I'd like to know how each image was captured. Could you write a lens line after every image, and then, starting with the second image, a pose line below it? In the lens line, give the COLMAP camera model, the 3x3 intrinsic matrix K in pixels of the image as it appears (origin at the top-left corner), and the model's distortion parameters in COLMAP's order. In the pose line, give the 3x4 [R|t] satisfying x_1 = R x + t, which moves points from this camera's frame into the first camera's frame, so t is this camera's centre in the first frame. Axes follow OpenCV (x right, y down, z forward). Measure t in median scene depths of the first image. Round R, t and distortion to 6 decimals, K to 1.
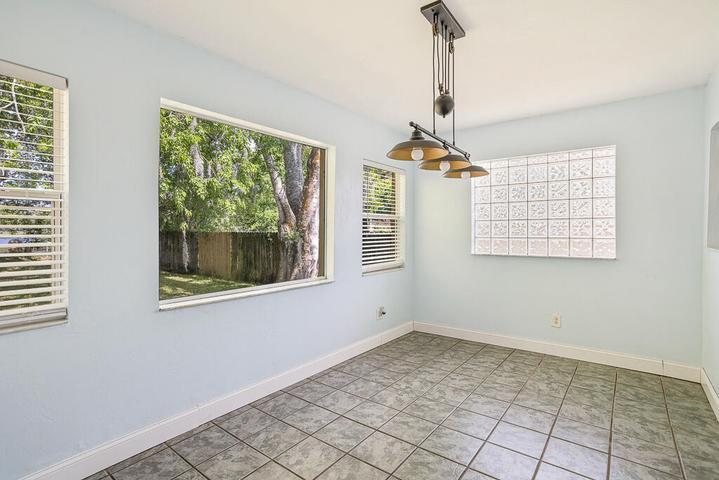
lens RADIAL K [[348.3, 0, 359.4], [0, 348.3, 229.2], [0, 0, 1]] dist [-0.051766, 0.027067]
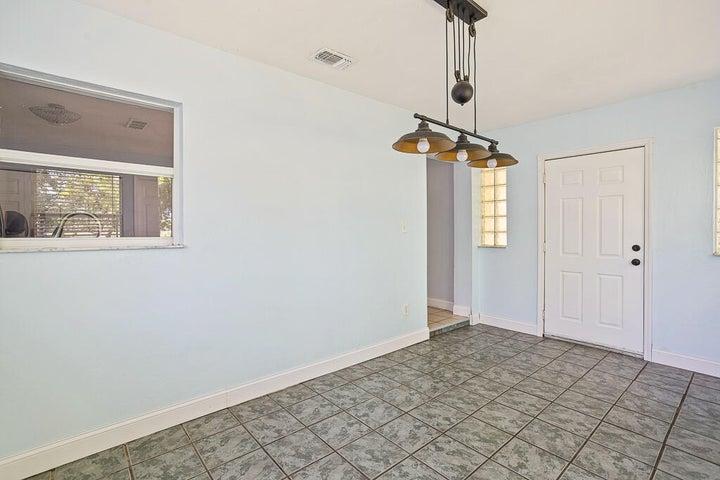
lens RADIAL K [[348.8, 0, 359.9], [0, 348.8, 229.2], [0, 0, 1]] dist [-0.051766, 0.027067]
pose [[-0.979300, 0.001587, 0.202407, 0.205168], [0.002628, 0.999985, 0.004877, 0.008733], [-0.202396, 0.005308, -0.979289, 1.240033]]
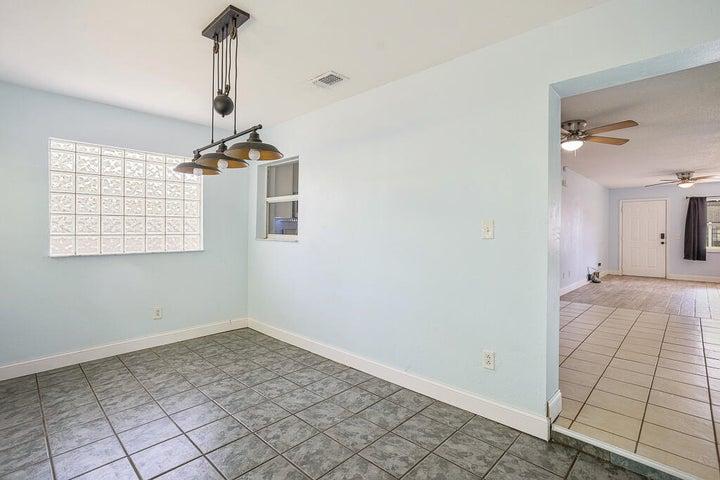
lens RADIAL K [[348.8, 0, 359.9], [0, 348.8, 229.2], [0, 0, 1]] dist [-0.051766, 0.027067]
pose [[0.101703, 0.003228, 0.994810, -0.456194], [-0.010784, 0.999940, -0.002142, 0.005389], [-0.994756, -0.010510, 0.101732, 0.302615]]
